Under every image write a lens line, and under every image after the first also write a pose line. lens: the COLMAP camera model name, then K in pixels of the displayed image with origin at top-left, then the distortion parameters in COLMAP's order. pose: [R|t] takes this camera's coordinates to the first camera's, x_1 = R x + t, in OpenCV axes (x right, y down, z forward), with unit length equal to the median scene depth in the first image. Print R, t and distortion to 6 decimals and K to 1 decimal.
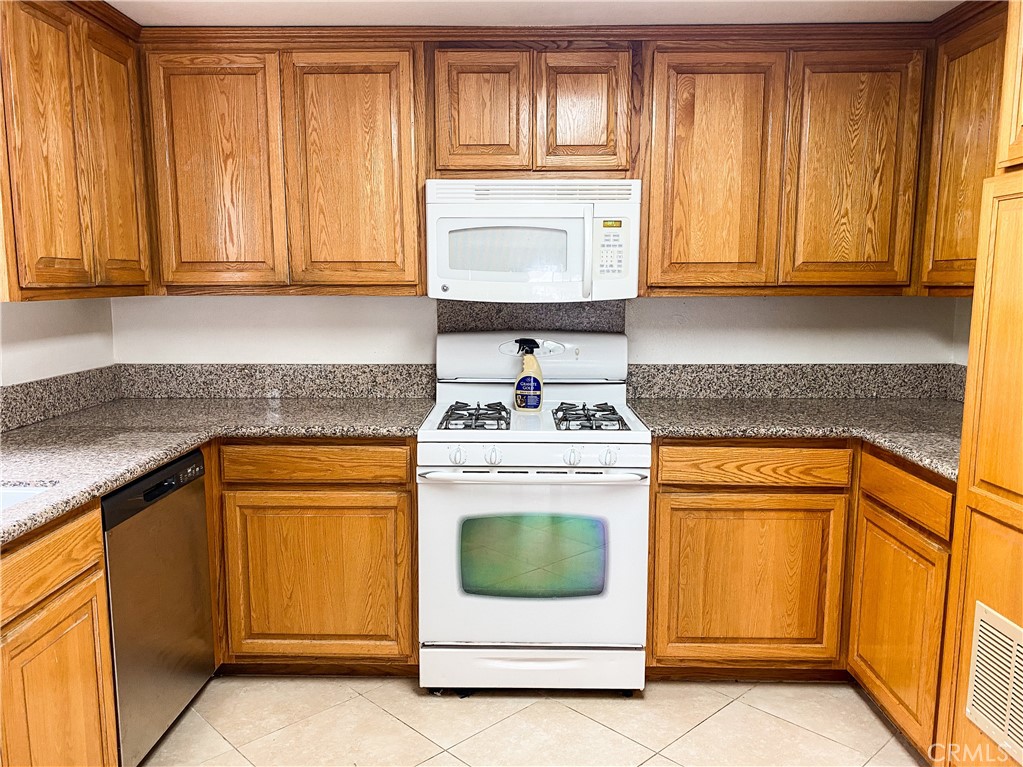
lens RADIAL K [[762.9, 0, 511.5], [0, 762.9, 383.5], [0, 0, 1]] dist [0.005749, -0.003458]
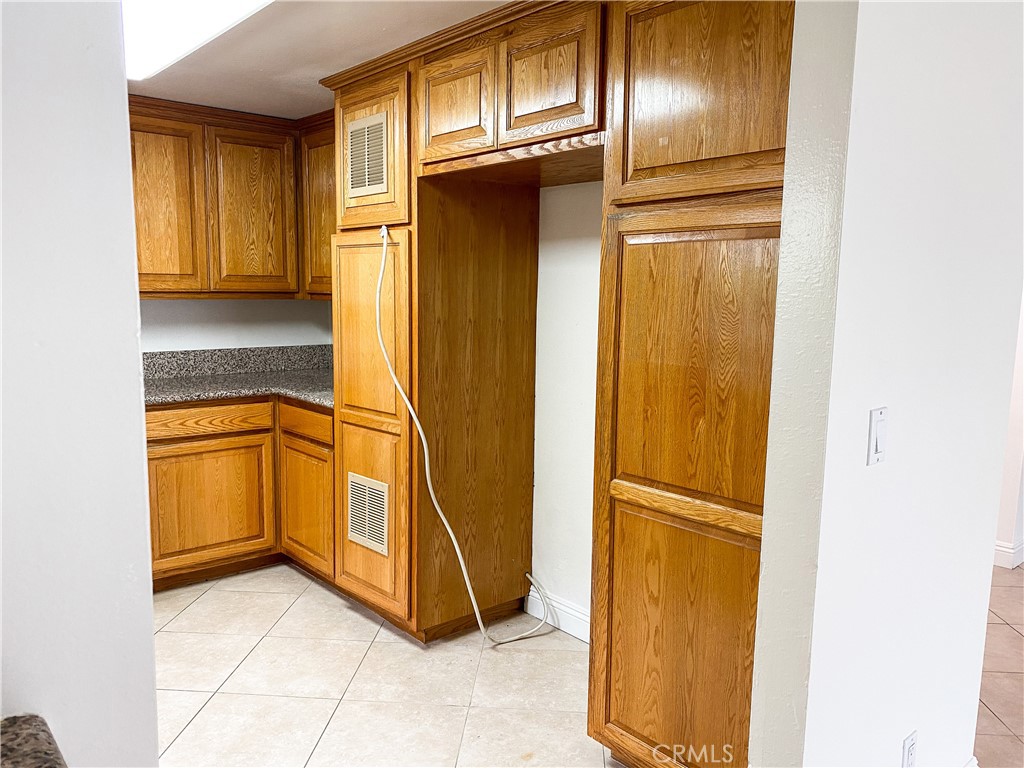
lens RADIAL K [[768.9, 0, 505.5], [0, 768.9, 389.7], [0, 0, 1]] dist [0.124148, -0.282244]
pose [[0.743111, -0.082170, 0.664105, -0.218273], [0.075723, 0.996383, 0.038551, 0.037231], [-0.664871, 0.021640, 0.746645, -0.430855]]
